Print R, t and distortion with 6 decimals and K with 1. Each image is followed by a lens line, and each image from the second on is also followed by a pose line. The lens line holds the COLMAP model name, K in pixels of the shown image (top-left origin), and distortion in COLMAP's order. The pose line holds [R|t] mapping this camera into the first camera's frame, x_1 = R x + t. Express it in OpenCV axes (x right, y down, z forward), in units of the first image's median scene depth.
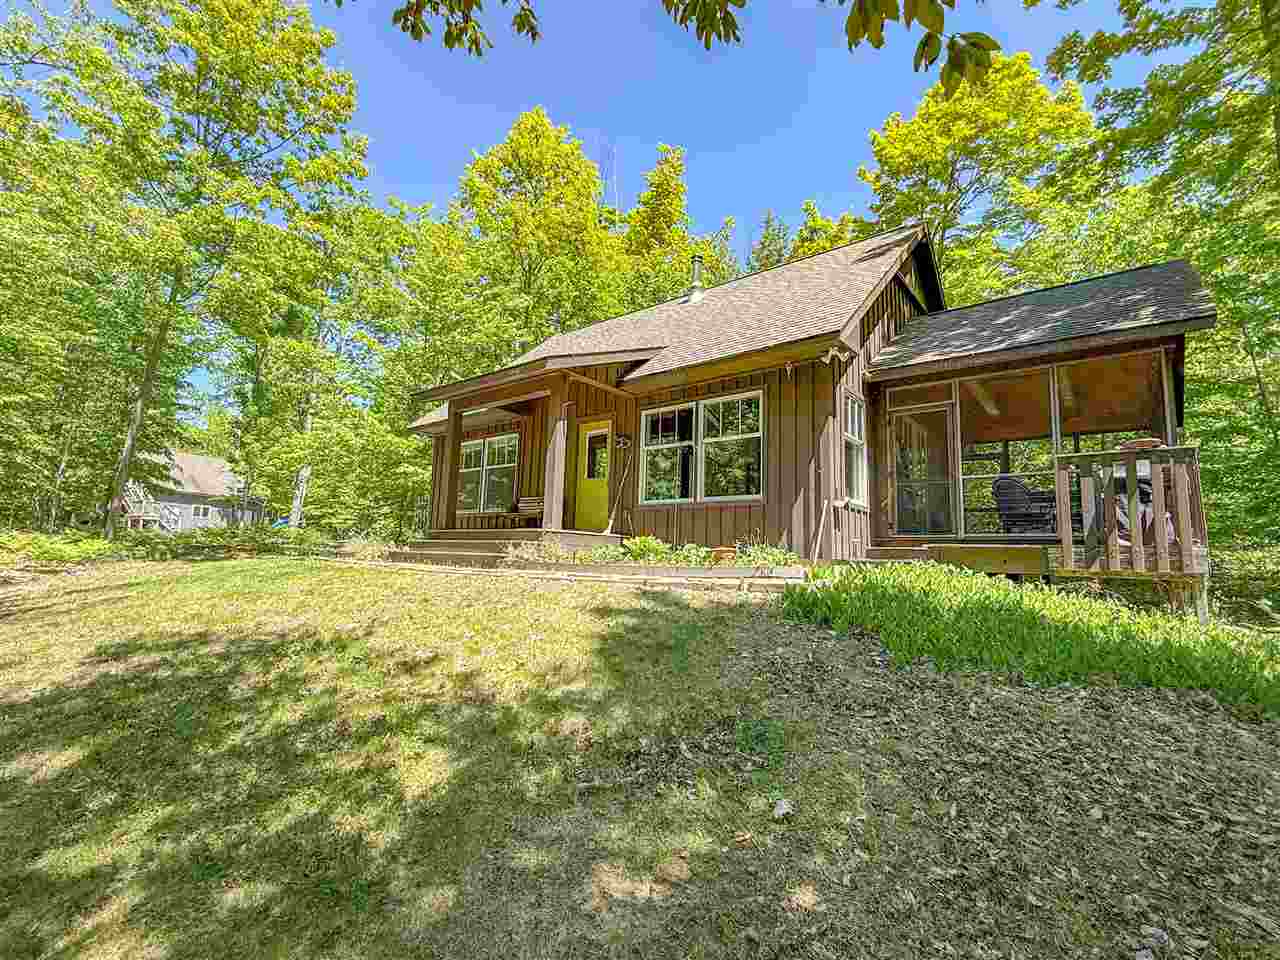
lens RADIAL K [[593.8, 0, 642.0], [0, 593.8, 479.4], [0, 0, 1]] dist [0.000006, -0.000099]
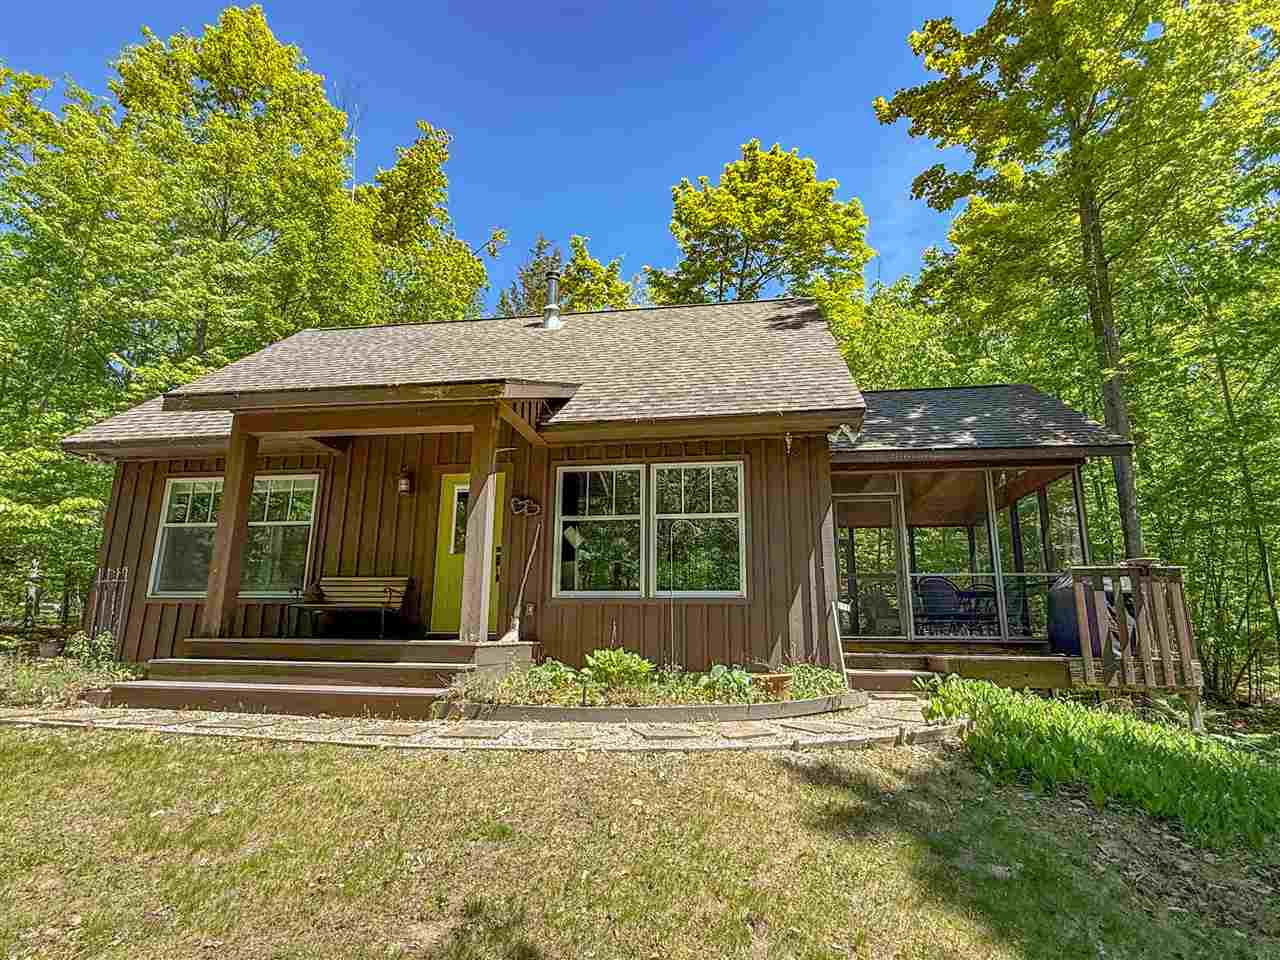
lens RADIAL K [[672.4, 0, 640.2], [0, 672.4, 474.4], [0, 0, 1]] dist [0.001271, 0.000133]
pose [[0.859175, 0.094205, 0.502935, -0.349428], [-0.051503, 0.993836, -0.098172, -0.031250], [-0.509083, 0.058444, 0.858731, 0.252651]]
